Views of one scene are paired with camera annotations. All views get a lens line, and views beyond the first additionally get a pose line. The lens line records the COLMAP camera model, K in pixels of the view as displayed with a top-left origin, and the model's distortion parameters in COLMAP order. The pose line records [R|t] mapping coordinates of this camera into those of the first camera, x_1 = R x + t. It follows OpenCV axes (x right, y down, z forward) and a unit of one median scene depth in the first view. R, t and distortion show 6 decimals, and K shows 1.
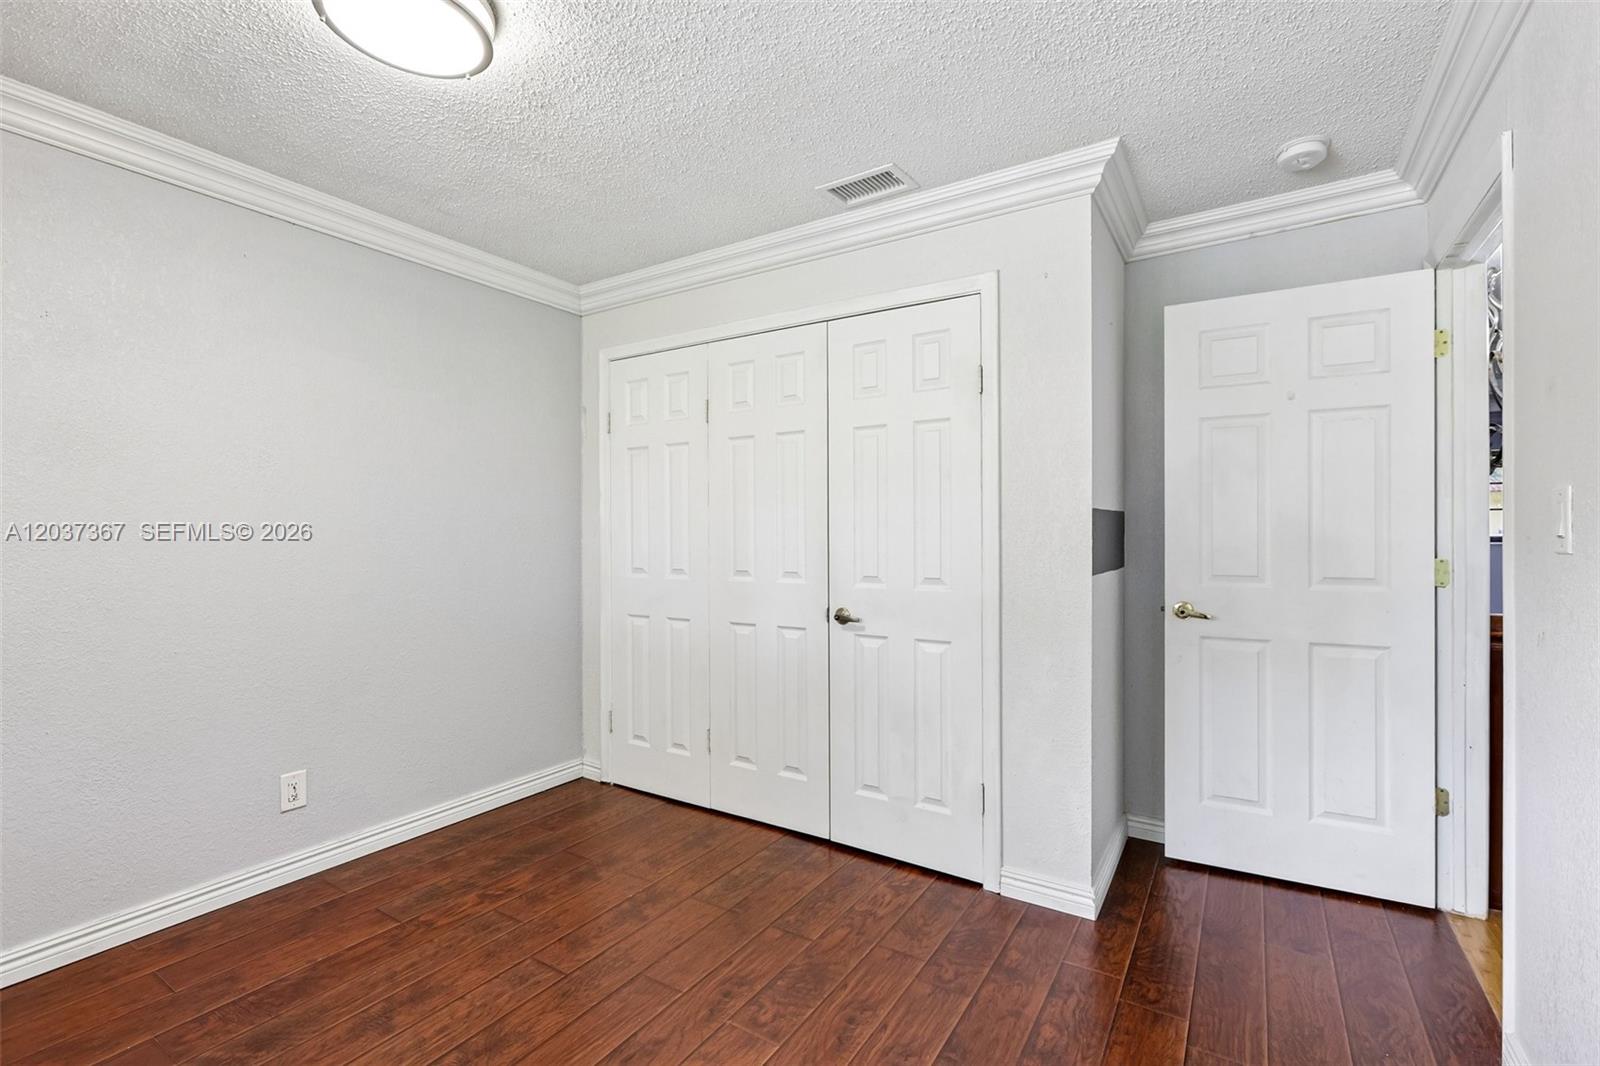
lens RADIAL K [[713.3, 0, 798.5], [0, 713.3, 535.6], [0, 0, 1]] dist [0.000573, -0.000031]
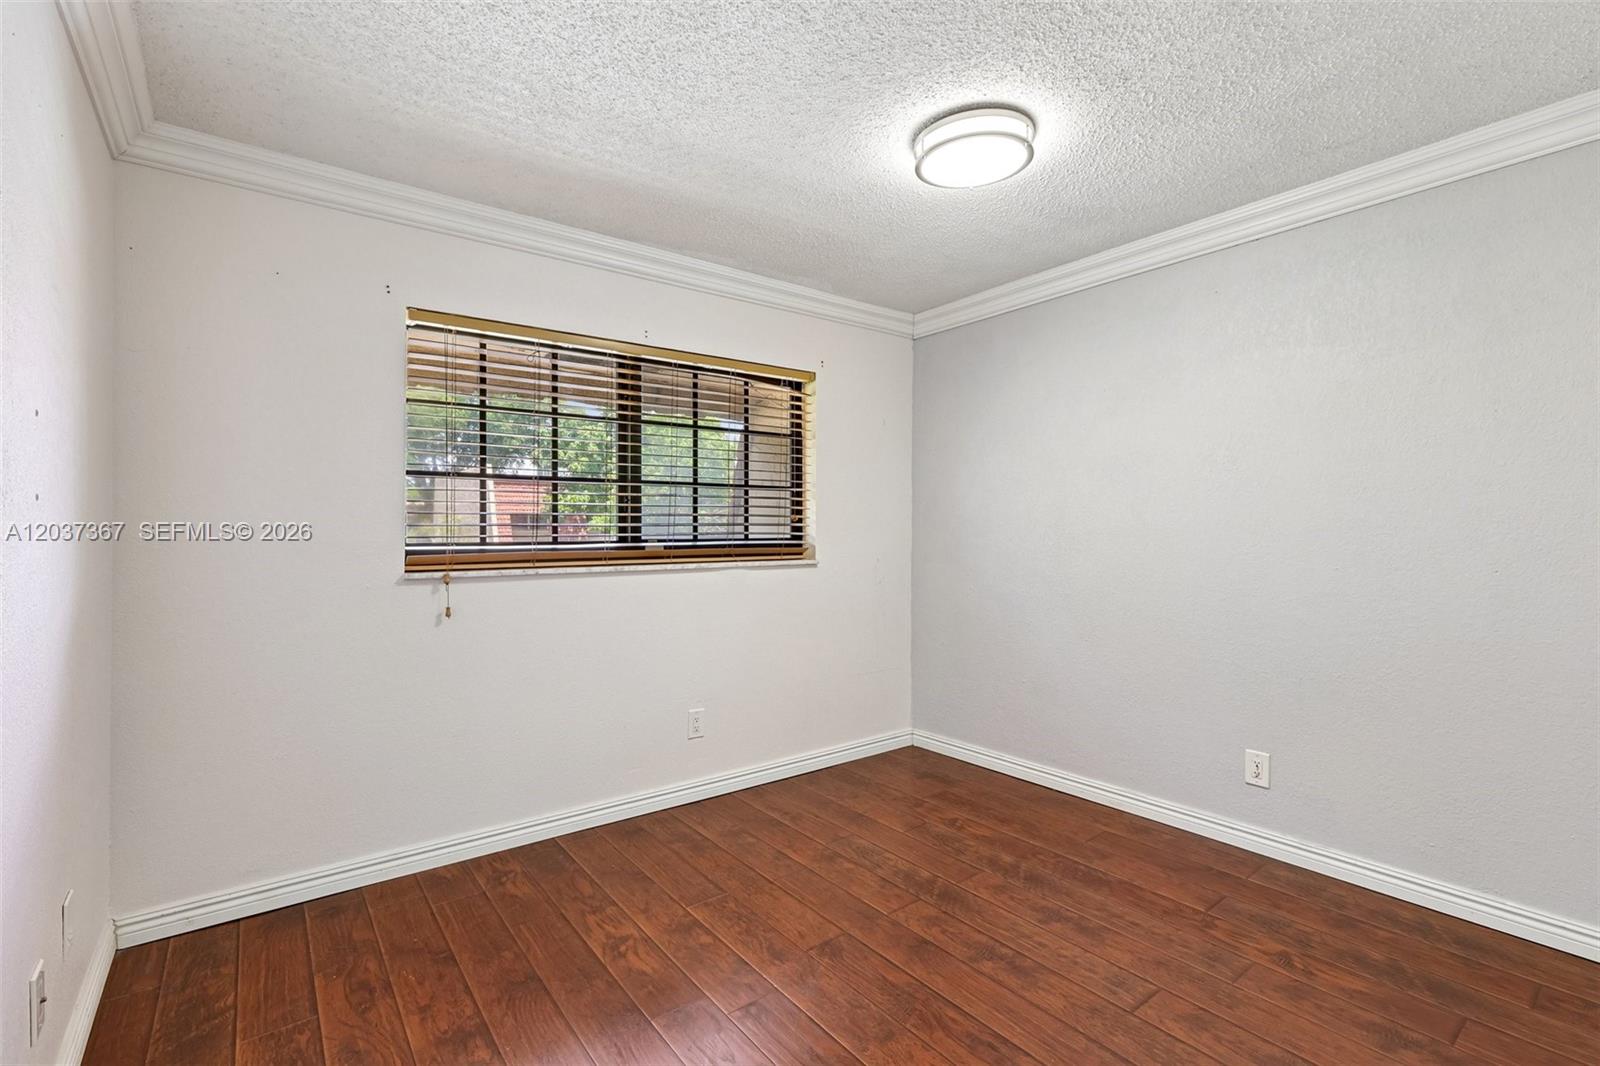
lens RADIAL K [[713.3, 0, 798.9], [0, 713.3, 532.0], [0, 0, 1]] dist [0.000573, -0.000031]
pose [[-0.345773, 0.002388, -0.938315, 0.554840], [0.002078, 0.999996, 0.001780, -0.001625], [0.938316, -0.001334, -0.345777, 0.751012]]
